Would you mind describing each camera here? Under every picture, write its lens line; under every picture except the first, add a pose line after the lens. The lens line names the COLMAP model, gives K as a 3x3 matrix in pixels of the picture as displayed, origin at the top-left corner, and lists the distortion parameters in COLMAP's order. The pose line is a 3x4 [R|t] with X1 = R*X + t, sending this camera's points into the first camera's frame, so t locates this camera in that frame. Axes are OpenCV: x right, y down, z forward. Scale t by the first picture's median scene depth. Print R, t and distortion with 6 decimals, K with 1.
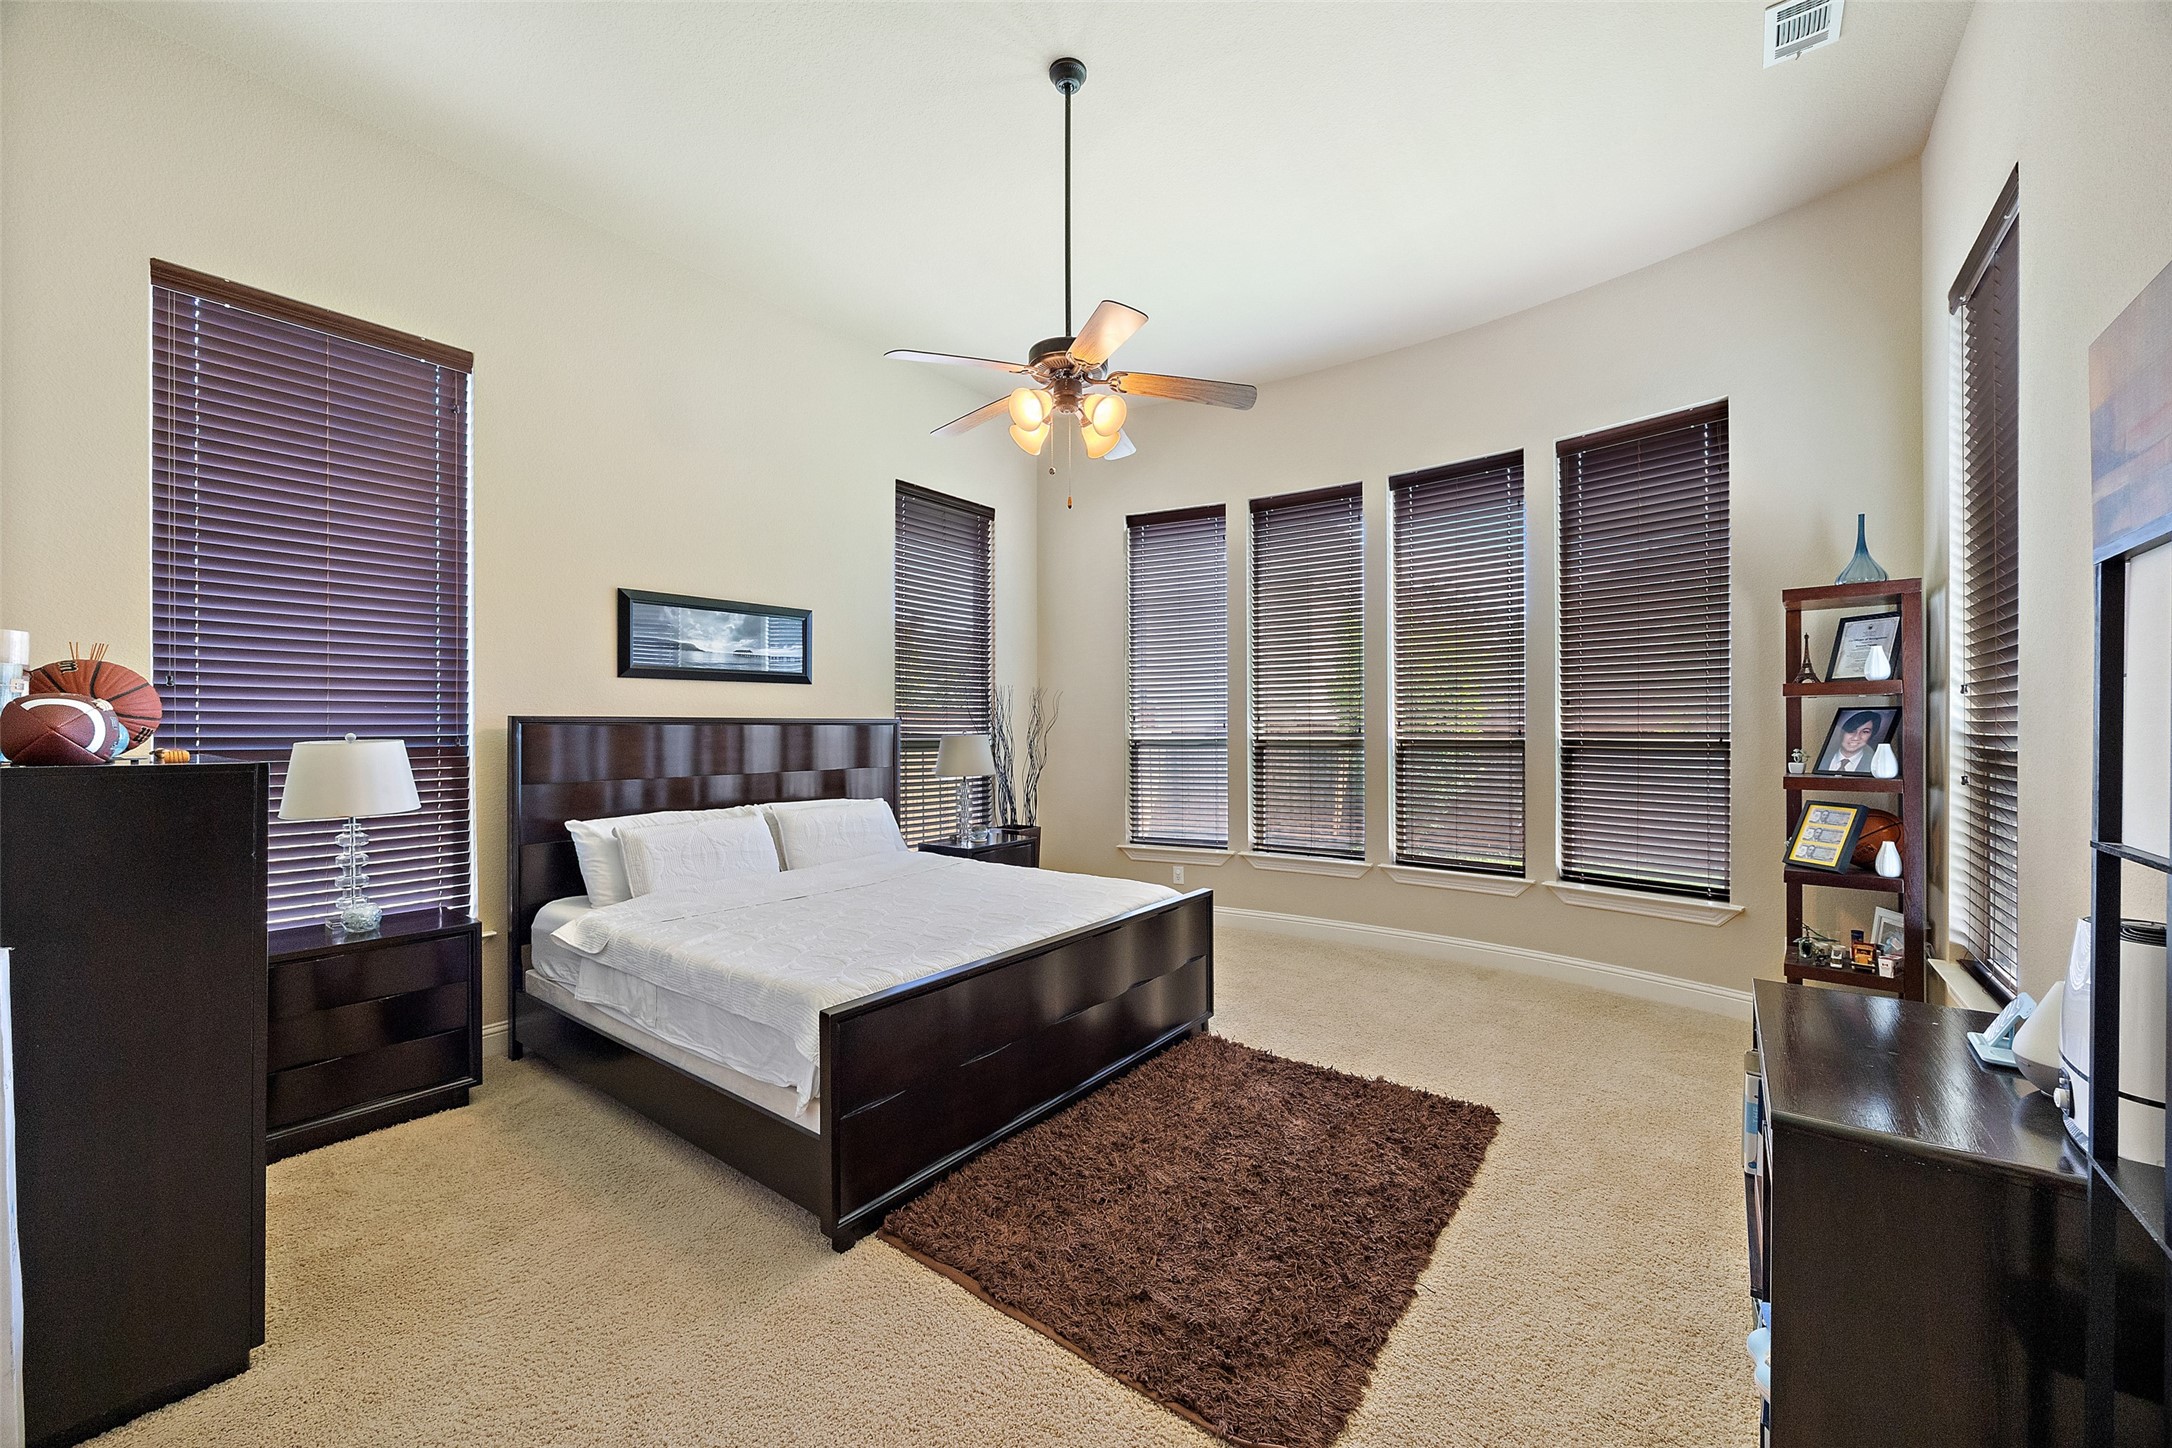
lens RADIAL K [[828.7, 0, 1091.9], [0, 828.7, 735.5], [0, 0, 1]] dist [-0.016810, 0.000015]
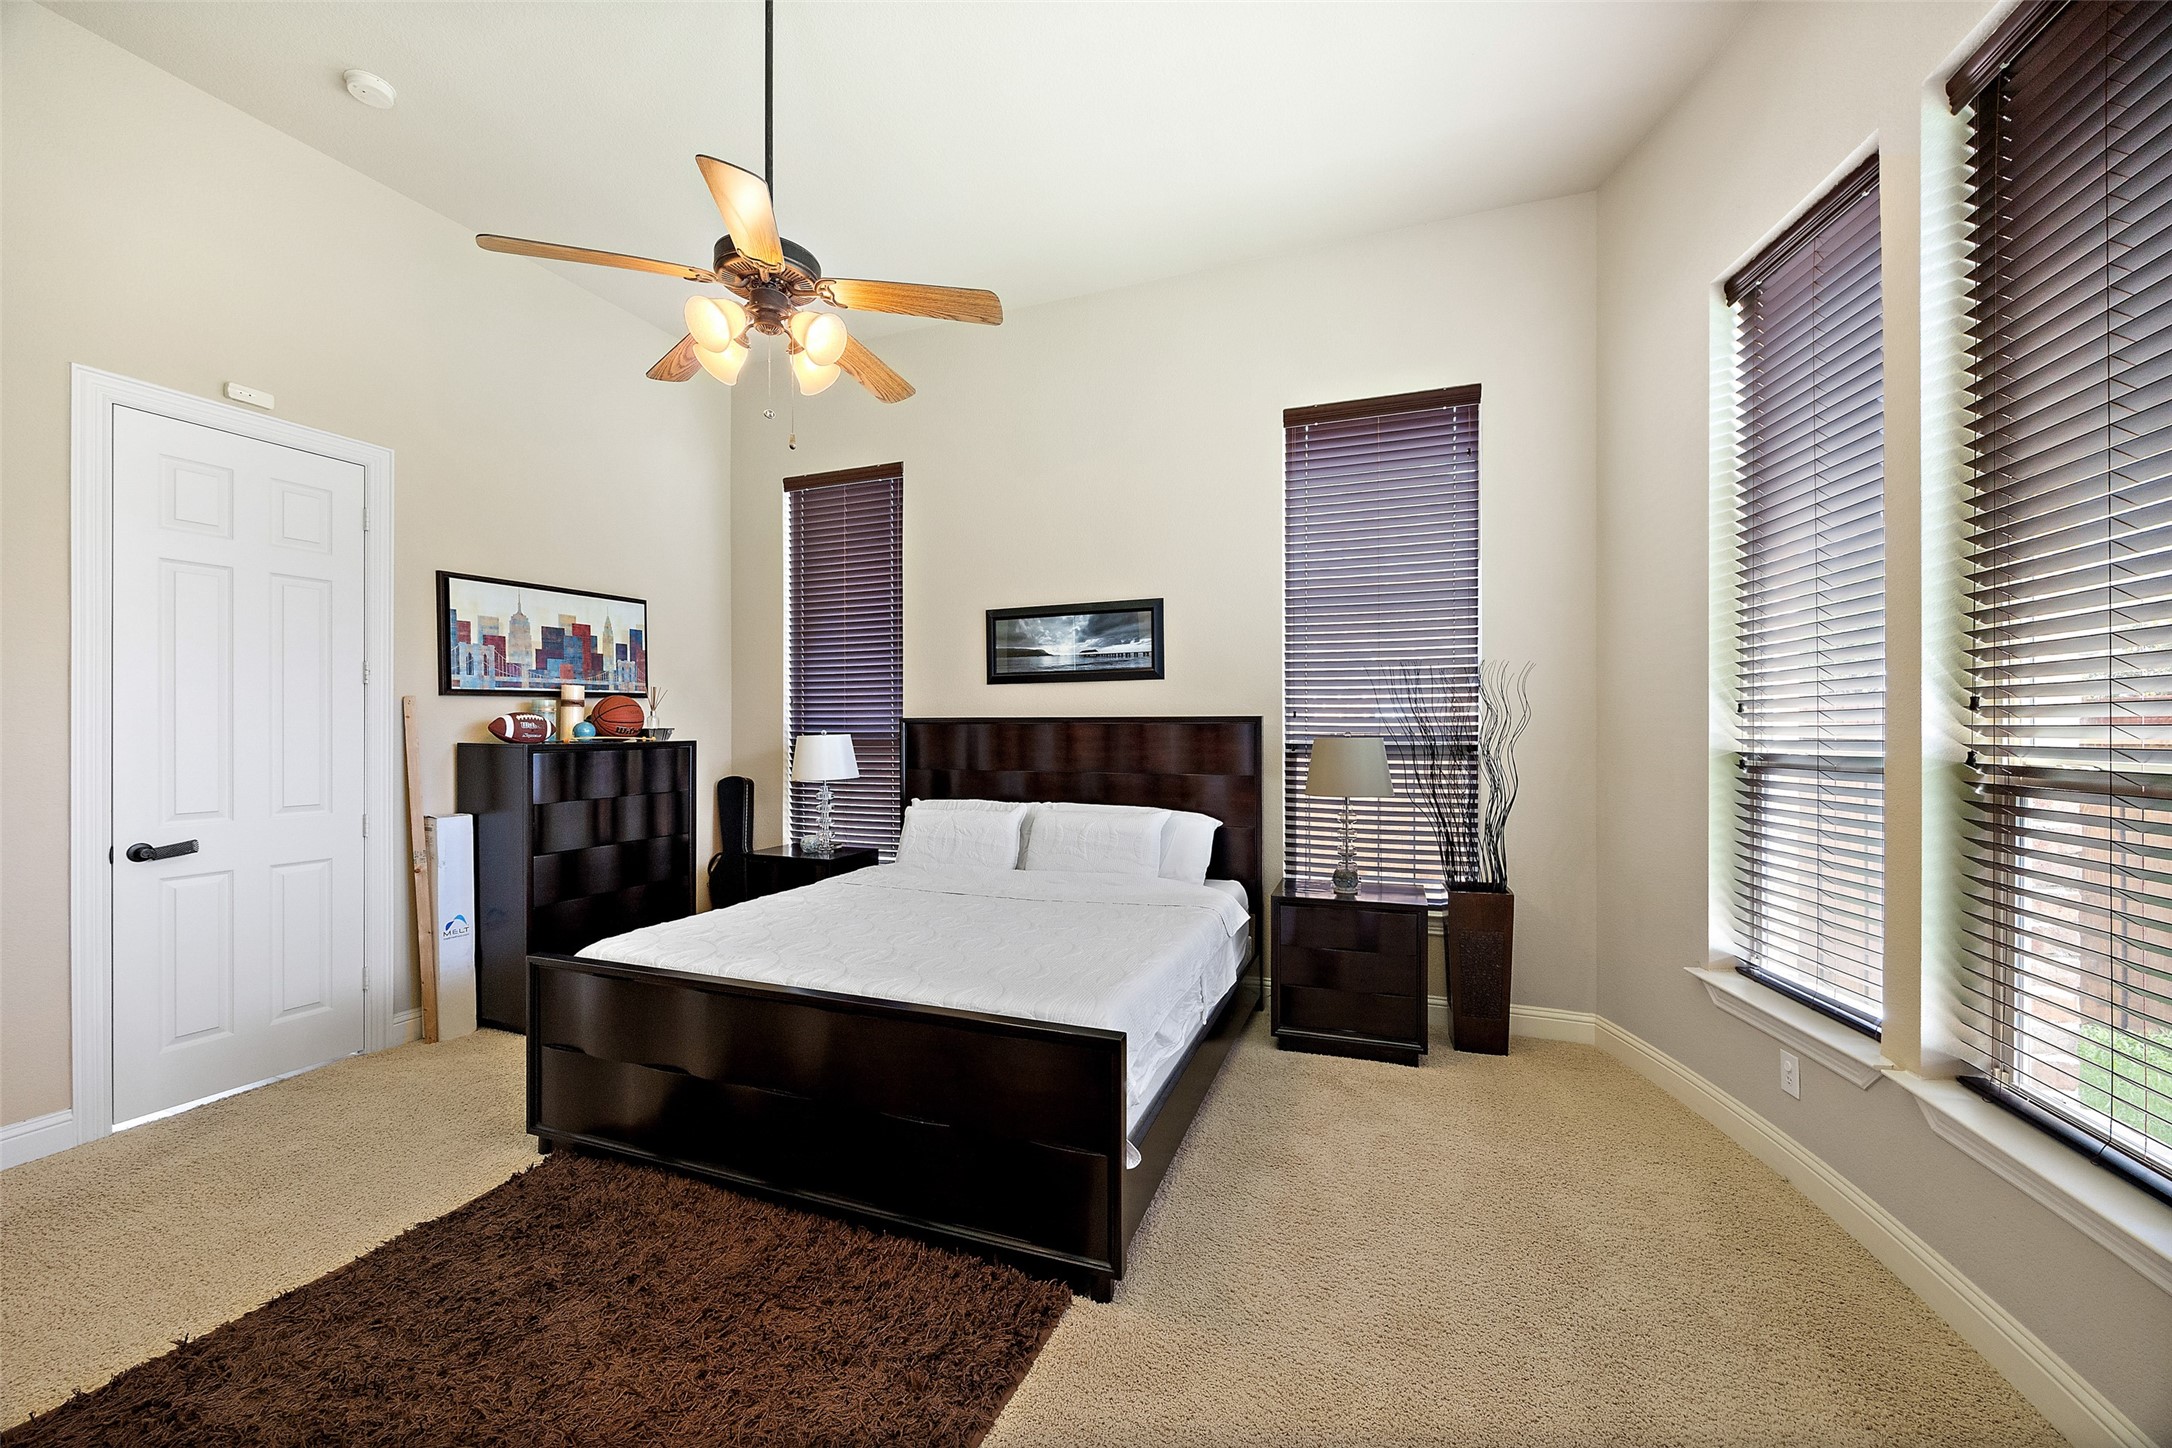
lens RADIAL K [[850.4, 0, 1086.0], [0, 850.4, 724.0], [0, 0, 1]] dist [0.000417, -0.000016]
pose [[0.268811, 0.001727, -0.963191, 0.596846], [-0.007186, 0.999974, -0.000212, -0.012740], [0.963166, 0.006979, 0.268816, 0.734006]]
